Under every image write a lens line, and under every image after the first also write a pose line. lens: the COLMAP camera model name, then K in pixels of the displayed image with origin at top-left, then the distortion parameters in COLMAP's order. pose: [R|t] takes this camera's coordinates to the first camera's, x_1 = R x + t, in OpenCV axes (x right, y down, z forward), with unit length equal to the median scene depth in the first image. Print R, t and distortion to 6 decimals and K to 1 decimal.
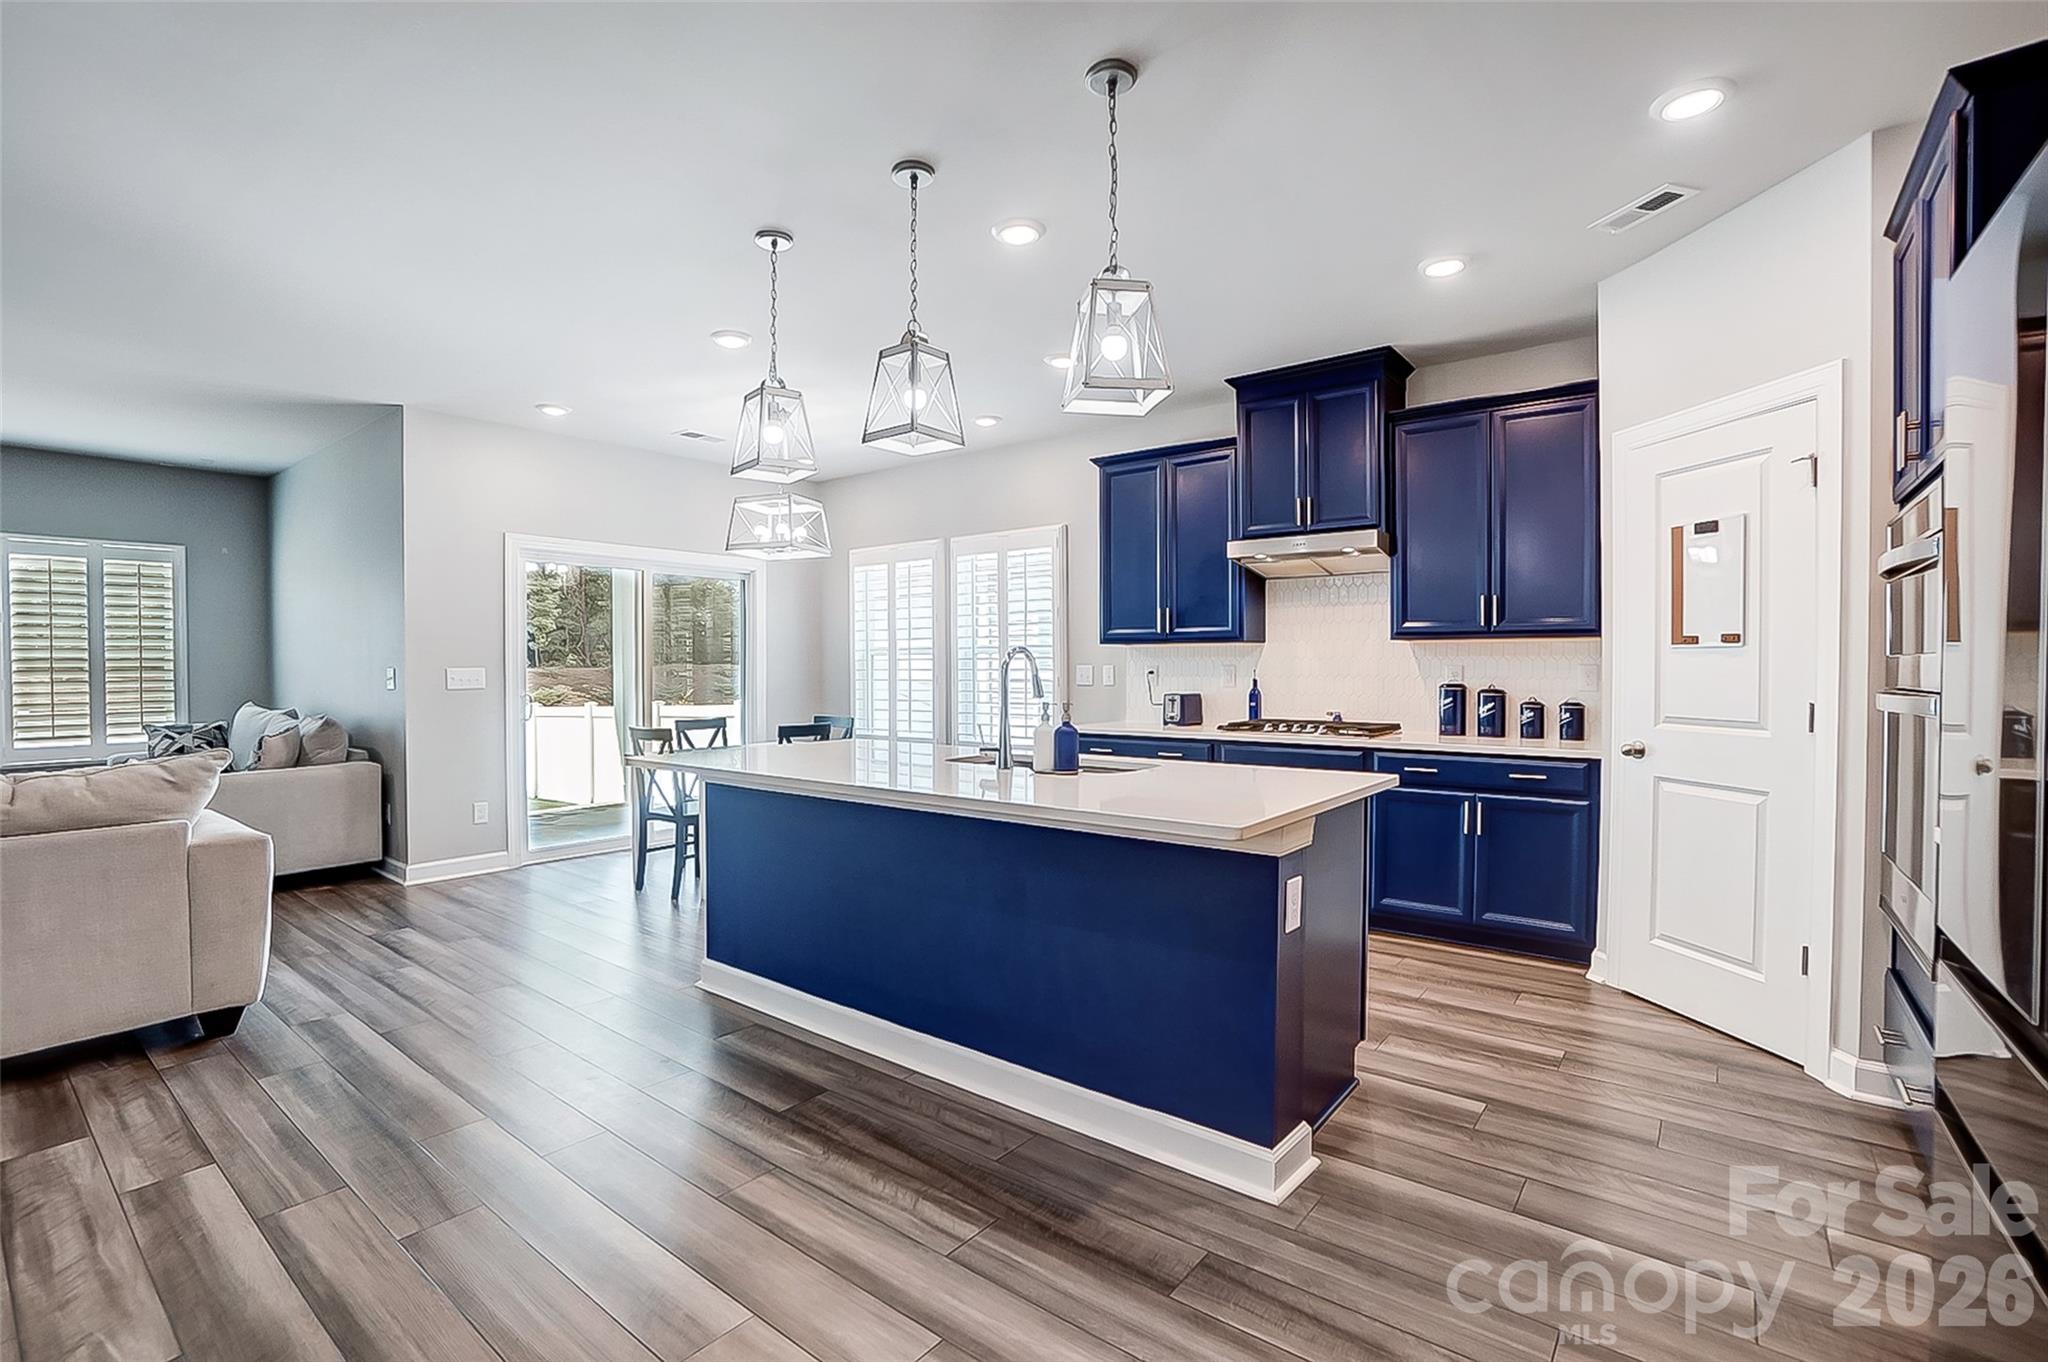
lens RADIAL K [[896.1, 0, 1013.5], [0, 896.1, 676.4], [0, 0, 1]] dist [0.011661, 0.000968]
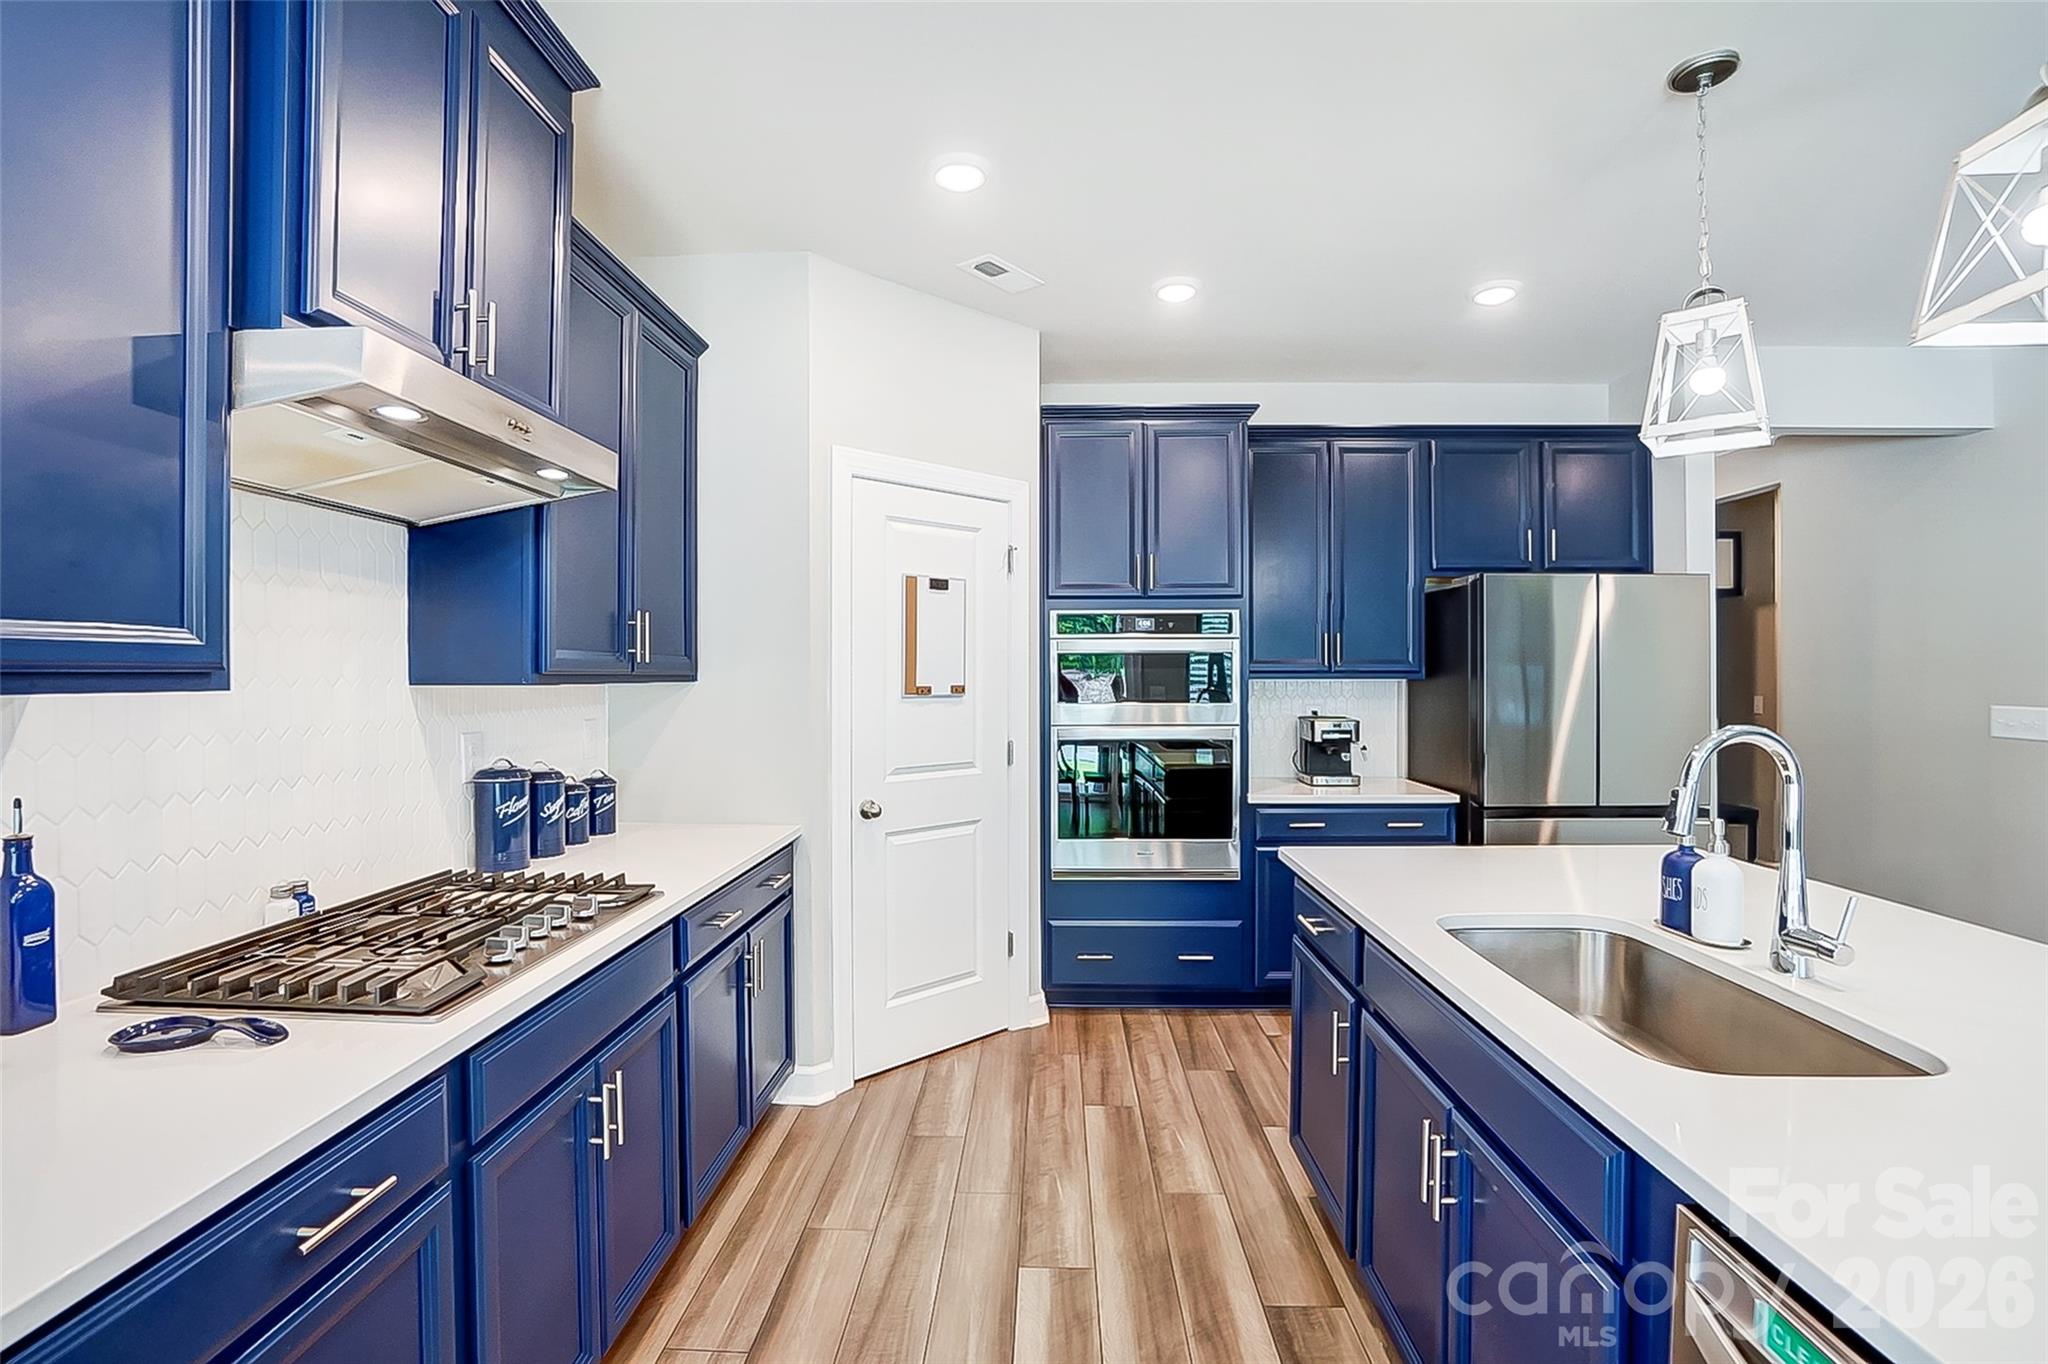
lens RADIAL K [[896.1, 0, 1019.8], [0, 896.1, 676.2], [0, 0, 1]] dist [0.011661, 0.000968]
pose [[-0.571751, 0.000552, 0.820427, -0.155387], [0.010465, 0.999923, 0.006620, -0.063718], [-0.820360, 0.012371, -0.571713, 1.527862]]
